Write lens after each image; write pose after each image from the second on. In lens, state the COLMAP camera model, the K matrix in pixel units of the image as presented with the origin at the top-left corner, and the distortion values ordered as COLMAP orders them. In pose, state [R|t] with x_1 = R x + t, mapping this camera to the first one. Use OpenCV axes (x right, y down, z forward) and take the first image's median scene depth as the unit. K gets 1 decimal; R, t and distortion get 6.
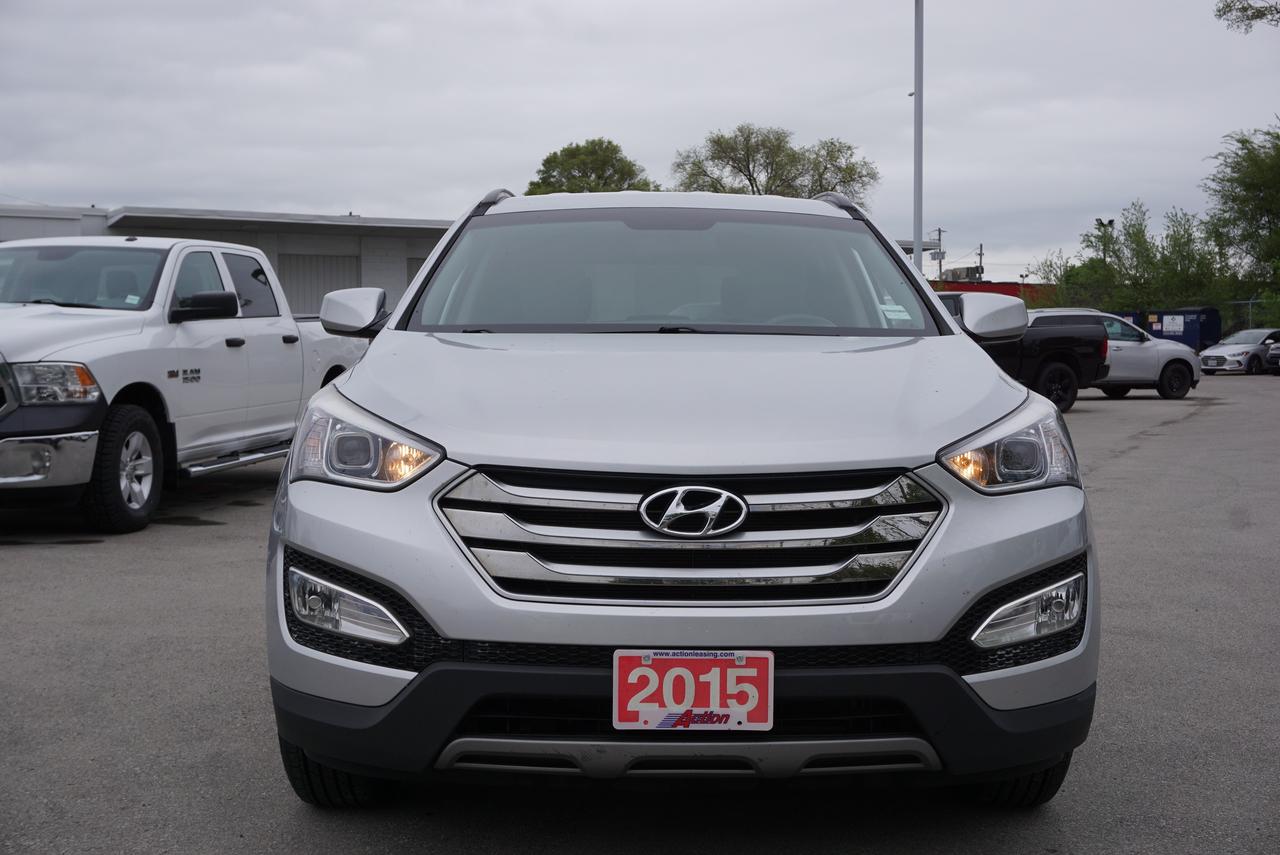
lens RADIAL K [[1567.3, 0, 640.0], [0, 1567.3, 427.5], [0, 0, 1]] dist [-0.135827, 0.664028]
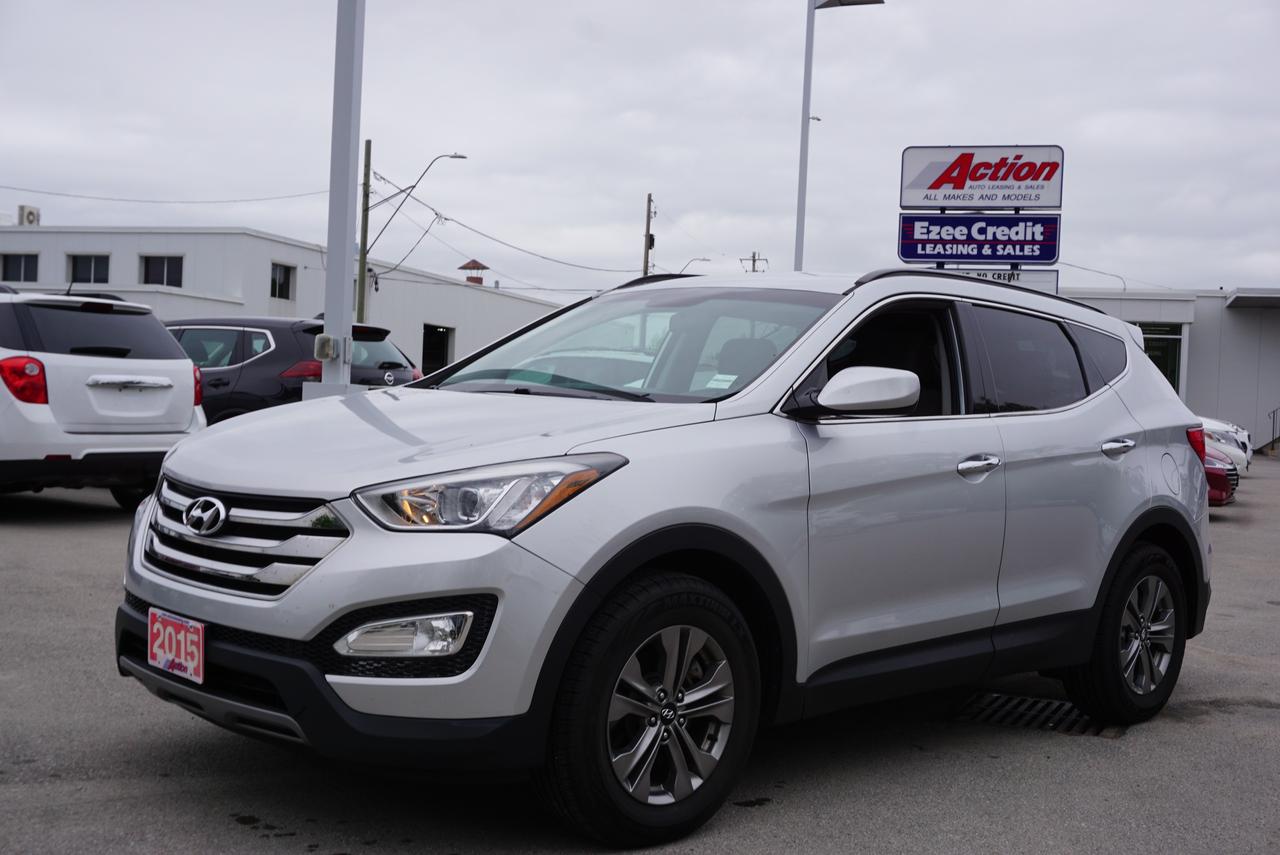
lens RADIAL K [[1469.1, 0, 640.0], [0, 1469.1, 427.5], [0, 0, 1]] dist [-0.072977, 0.001350]
pose [[0.699837, 0.045255, -0.712868, 1.162293], [-0.077990, 0.996866, -0.013281, -0.034732], [0.710033, 0.064891, 0.701172, 0.363756]]
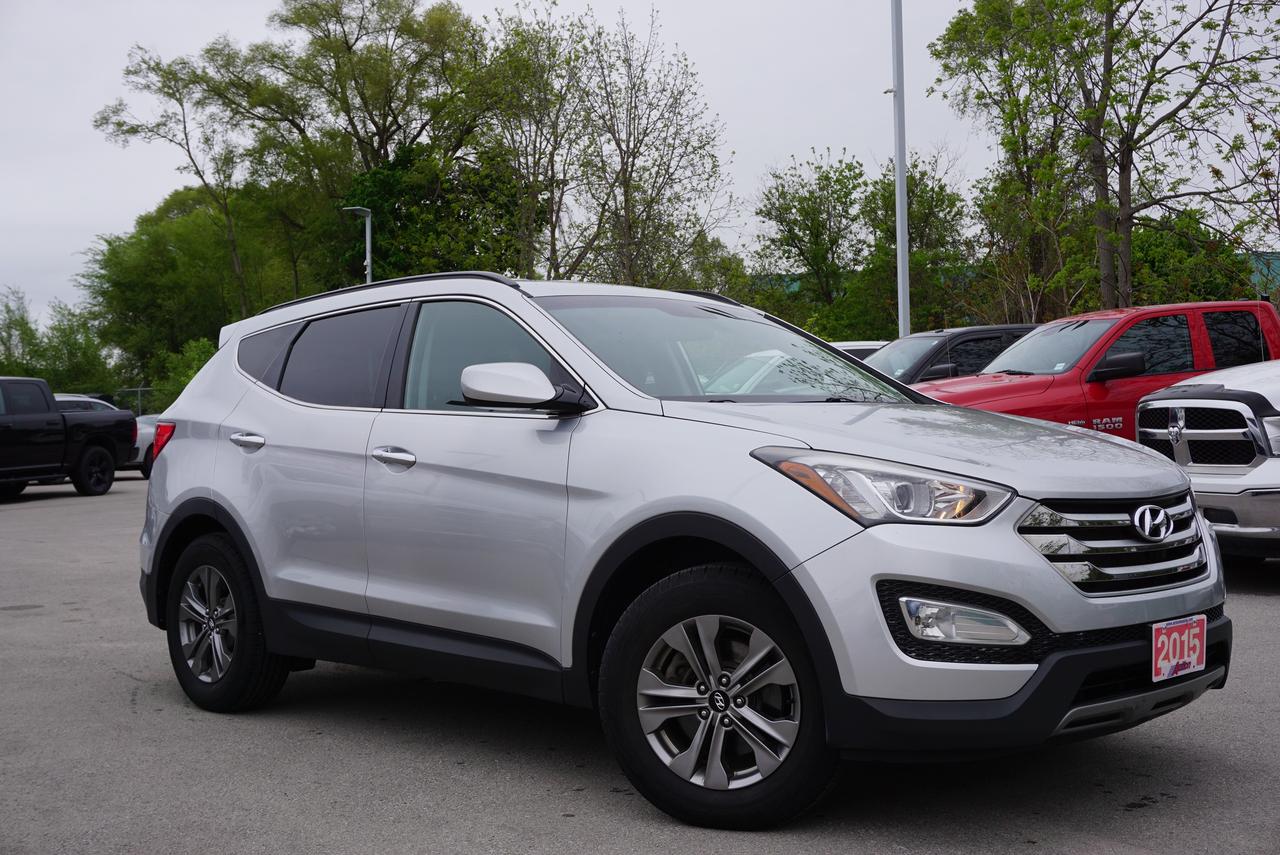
lens RADIAL K [[1480.7, 0, 640.0], [0, 1480.7, 416.6], [0, 0, 1]] dist [0.010840, 0.014617]
pose [[0.705786, -0.005375, 0.708405, -1.211784], [0.050134, 0.997843, -0.042378, -0.009014], [-0.706649, 0.065425, 0.704533, 0.361329]]
